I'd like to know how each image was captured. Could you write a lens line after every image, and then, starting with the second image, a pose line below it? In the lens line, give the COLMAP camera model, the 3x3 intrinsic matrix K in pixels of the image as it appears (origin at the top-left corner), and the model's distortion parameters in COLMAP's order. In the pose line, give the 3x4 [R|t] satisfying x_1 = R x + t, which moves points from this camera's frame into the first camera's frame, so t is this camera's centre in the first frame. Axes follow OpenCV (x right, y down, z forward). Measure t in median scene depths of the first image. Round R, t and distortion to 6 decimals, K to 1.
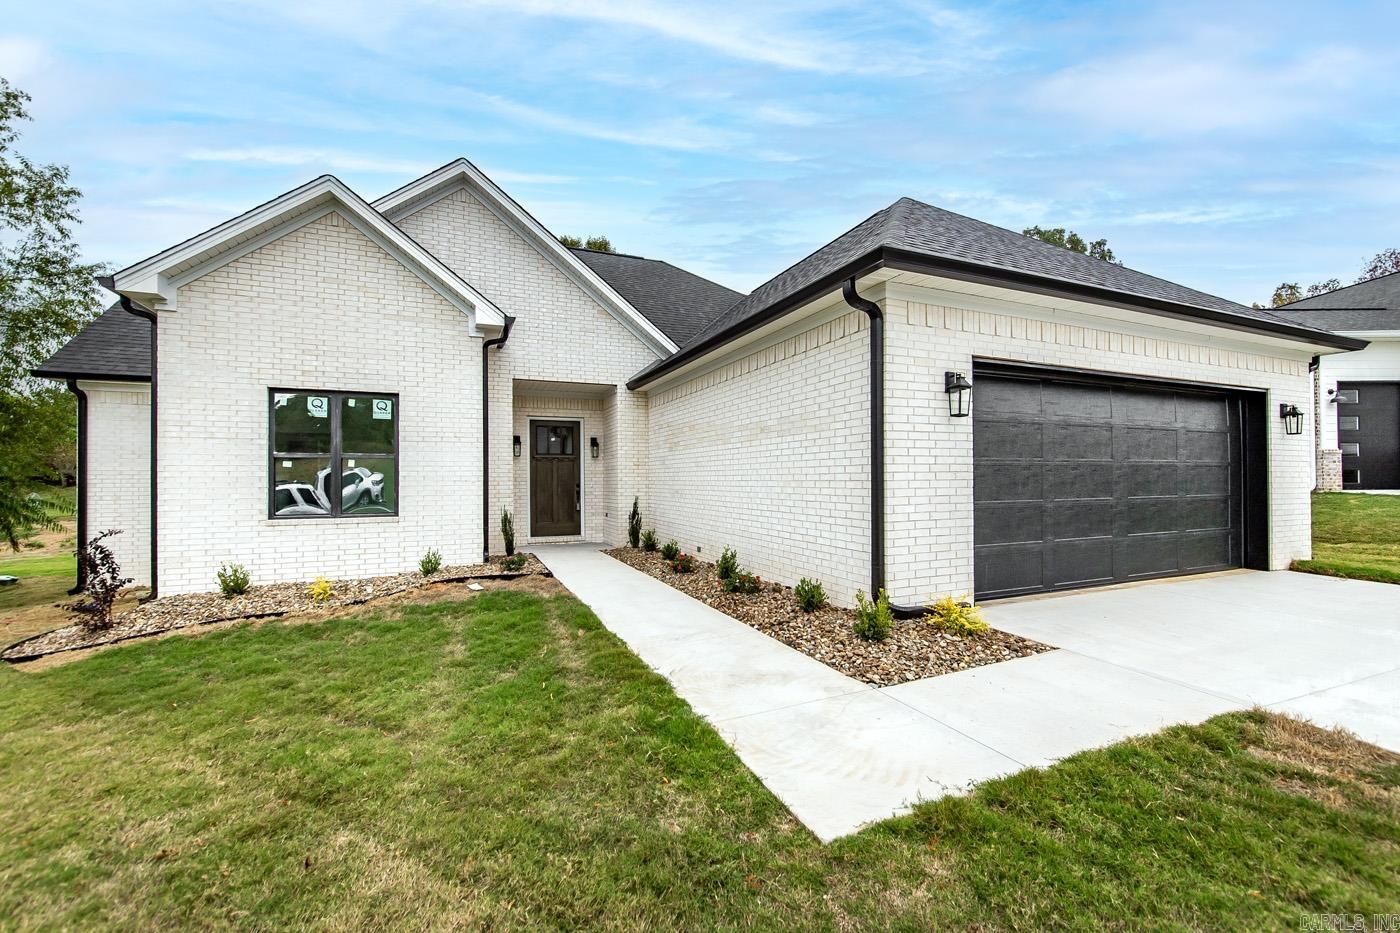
lens RADIAL K [[572.9, 0, 699.2], [0, 572.9, 474.1], [0, 0, 1]] dist [-0.013445, 0.000496]
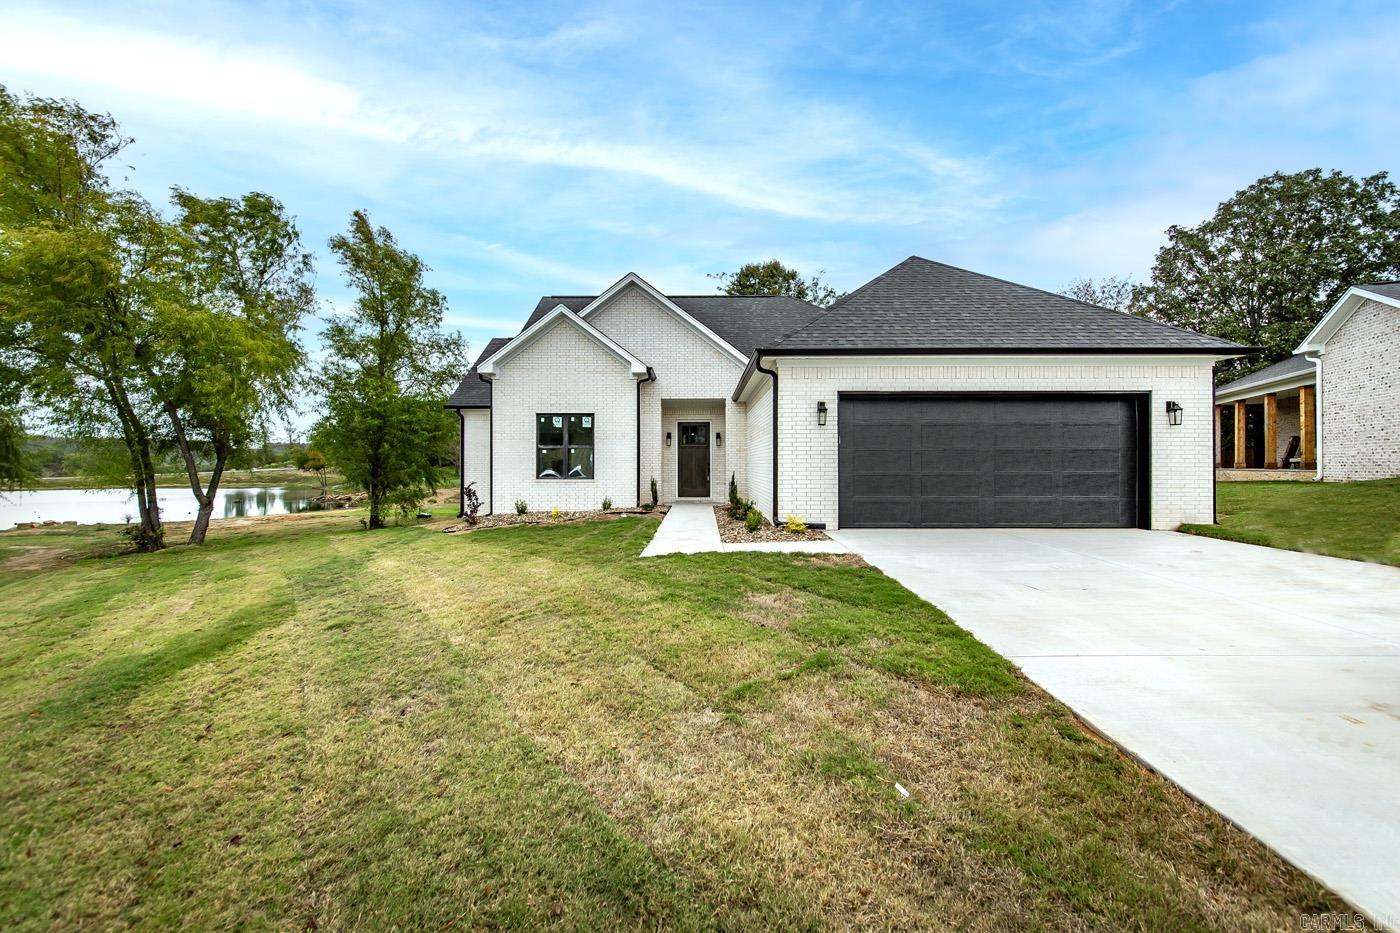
lens RADIAL K [[572.9, 0, 700.2], [0, 572.9, 458.1], [0, 0, 1]] dist [-0.013445, 0.000496]
pose [[0.916199, -0.000040, -0.400724, 0.541576], [0.000014, 1.000000, -0.000067, 0.004906], [0.400724, 0.000056, 0.916199, -0.575678]]
